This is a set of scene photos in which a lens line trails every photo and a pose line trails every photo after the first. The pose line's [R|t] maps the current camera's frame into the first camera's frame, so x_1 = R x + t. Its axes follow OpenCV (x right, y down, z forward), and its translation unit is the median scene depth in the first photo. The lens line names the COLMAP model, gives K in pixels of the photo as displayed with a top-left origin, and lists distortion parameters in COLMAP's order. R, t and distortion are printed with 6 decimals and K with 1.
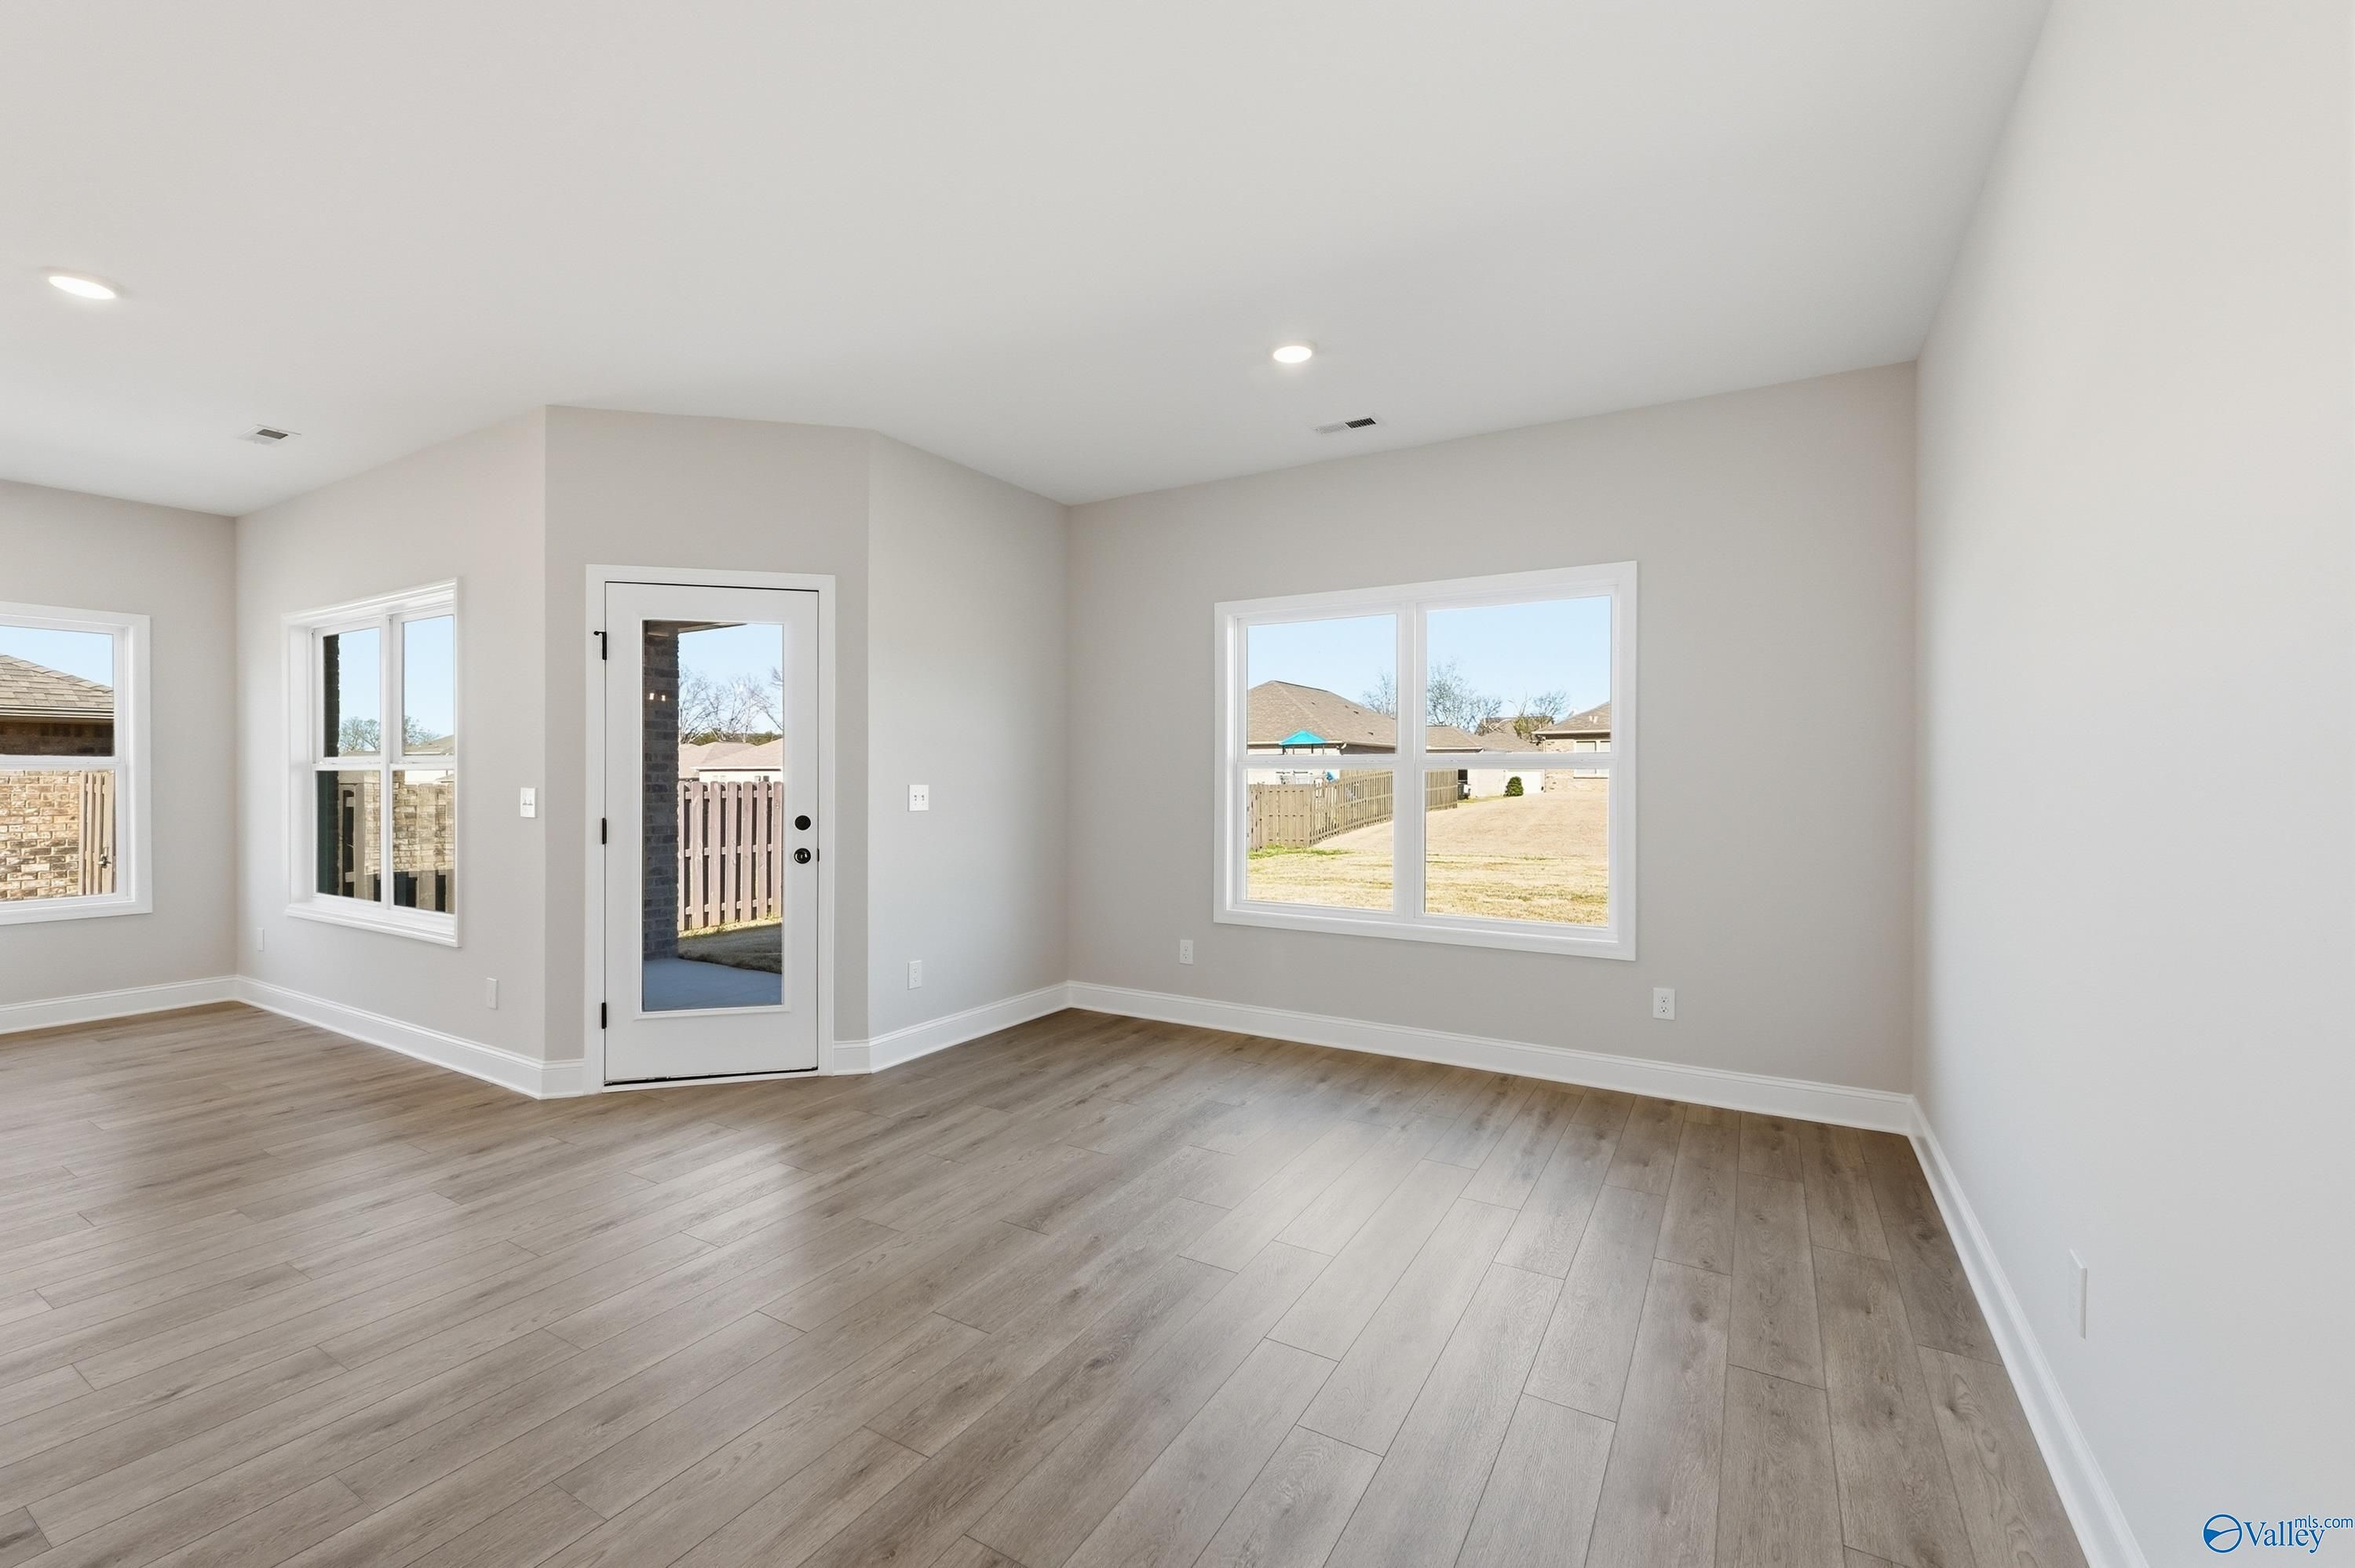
lens RADIAL K [[998.0, 0, 1148.3], [0, 998.0, 775.9], [0, 0, 1]] dist [0.000269, -0.000002]
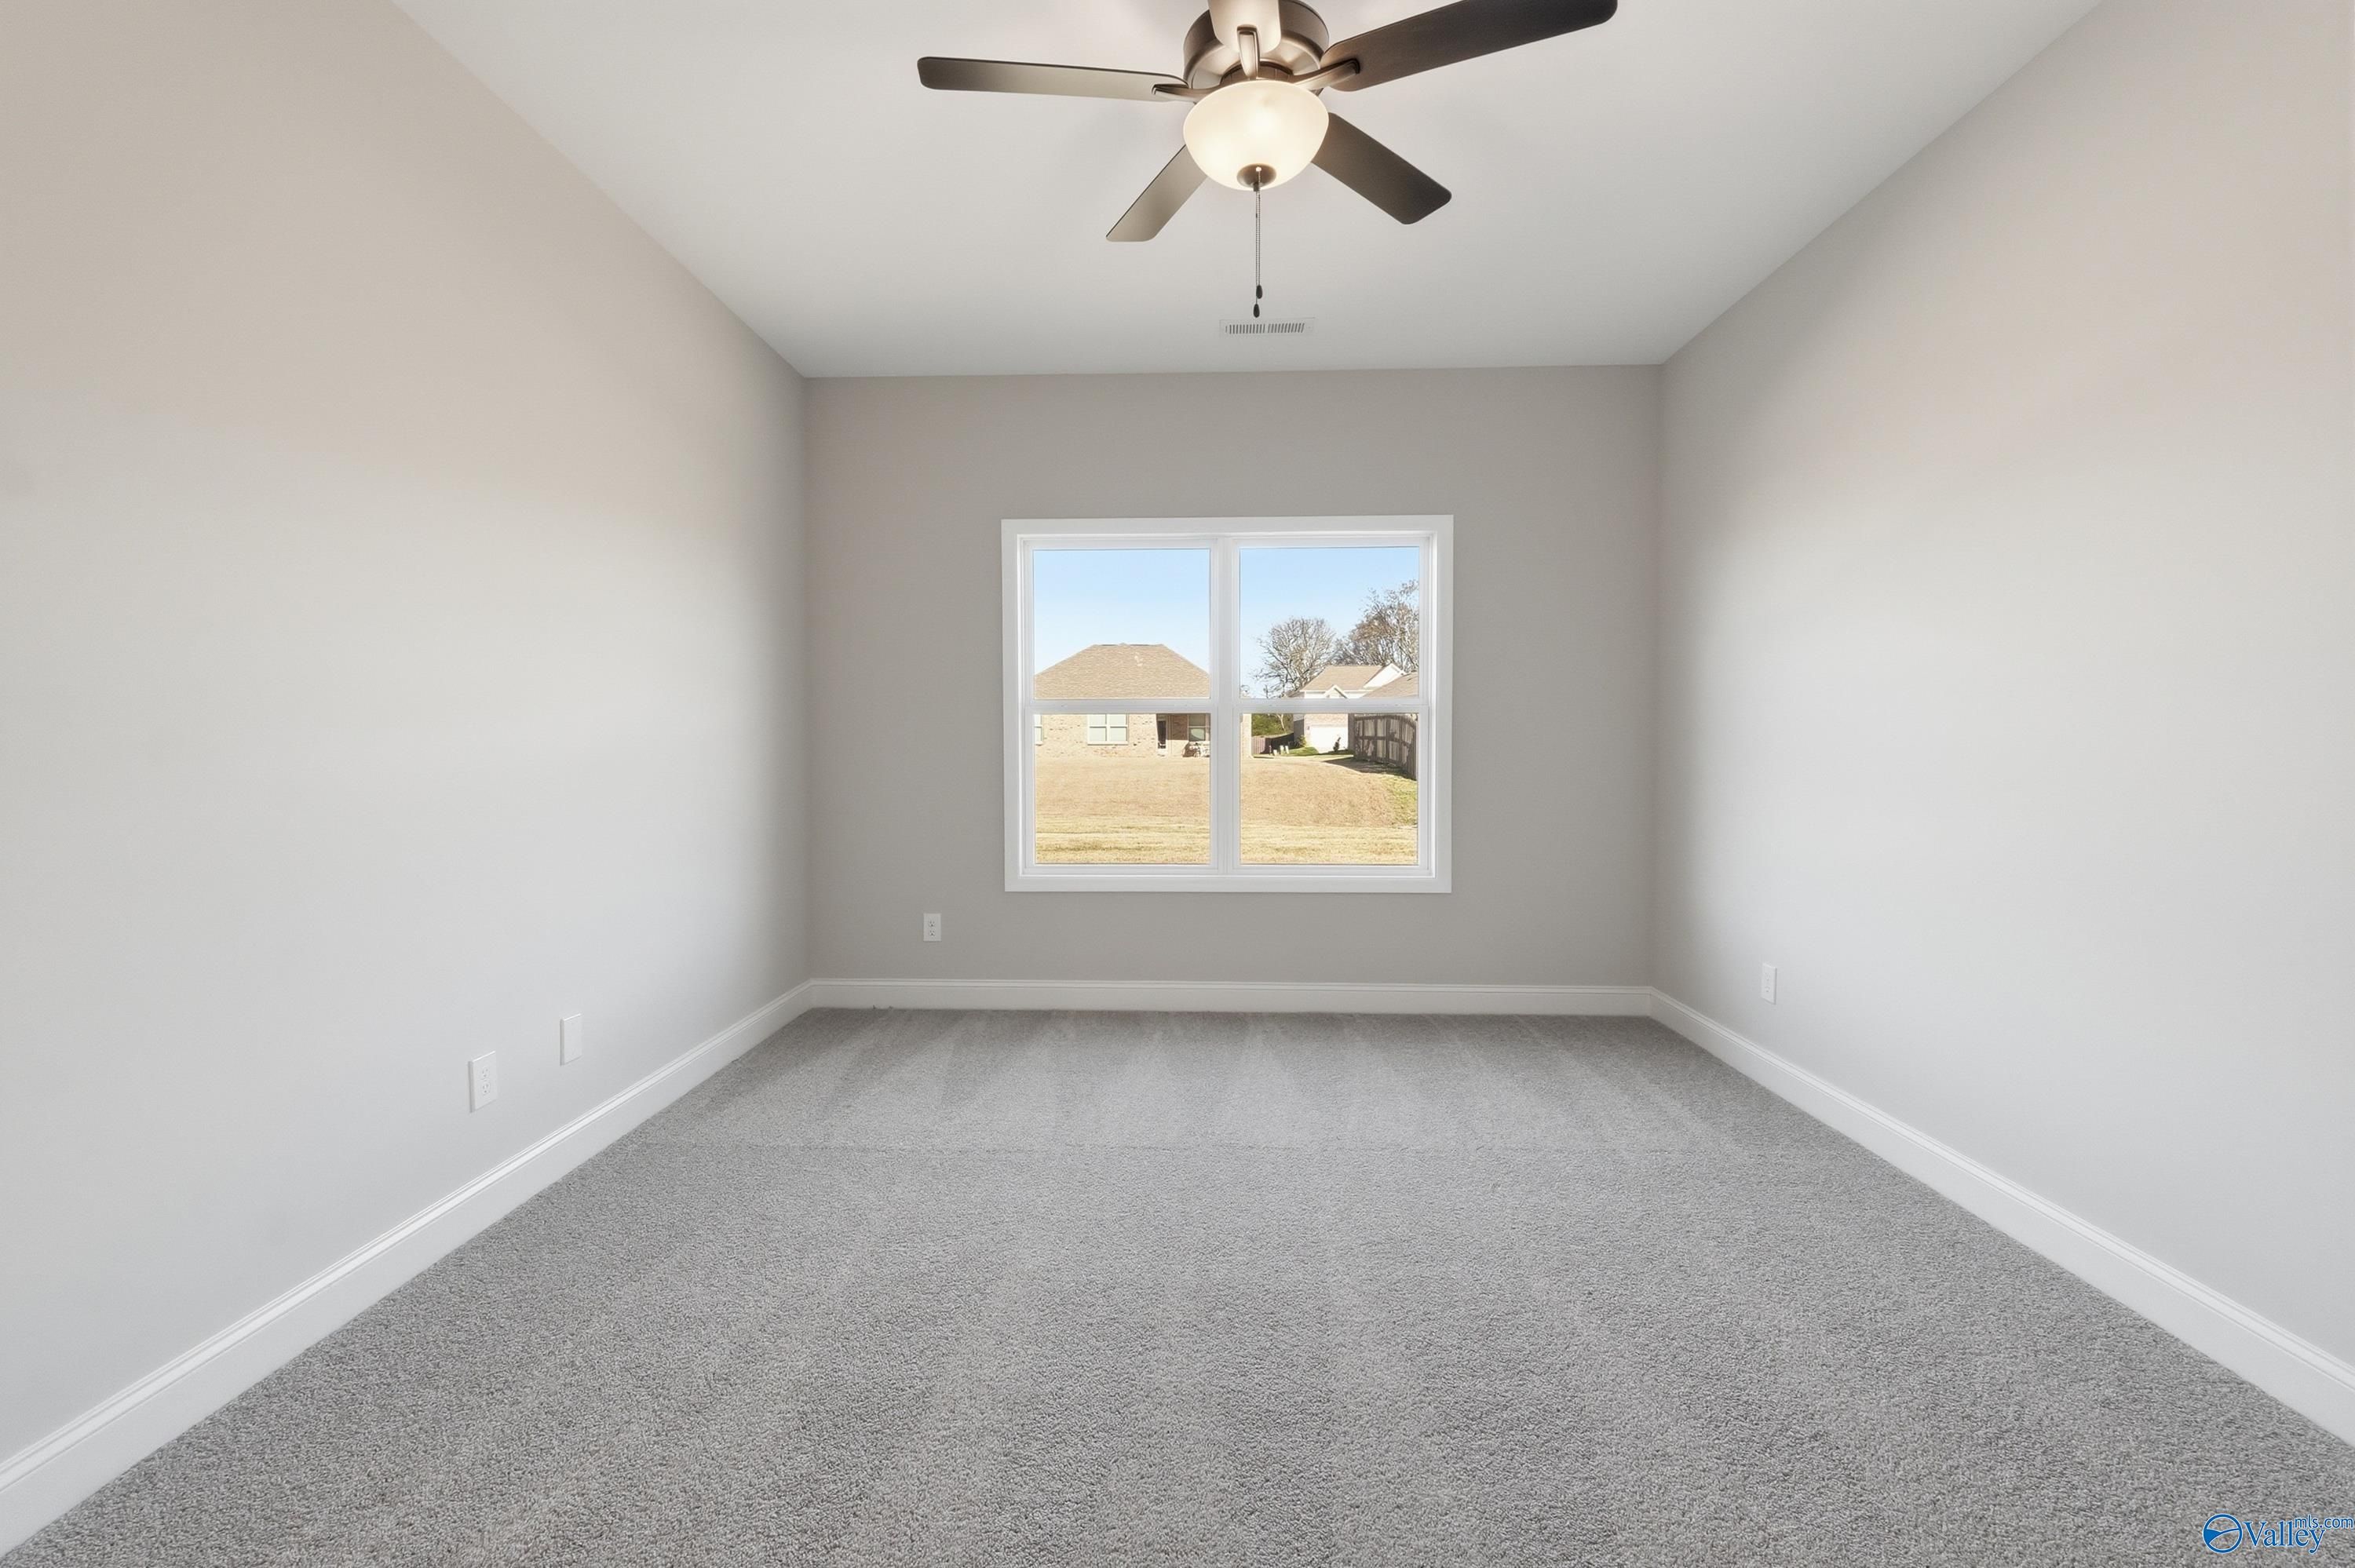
lens RADIAL K [[998.0, 0, 1148.3], [0, 998.0, 775.9], [0, 0, 1]] dist [0.000269, -0.000002]
pose [[0.868543, -0.032278, 0.494561, -0.253907], [0.006860, 0.998564, 0.053125, 0.000846], [-0.495566, -0.042748, 0.867518, 0.189073]]
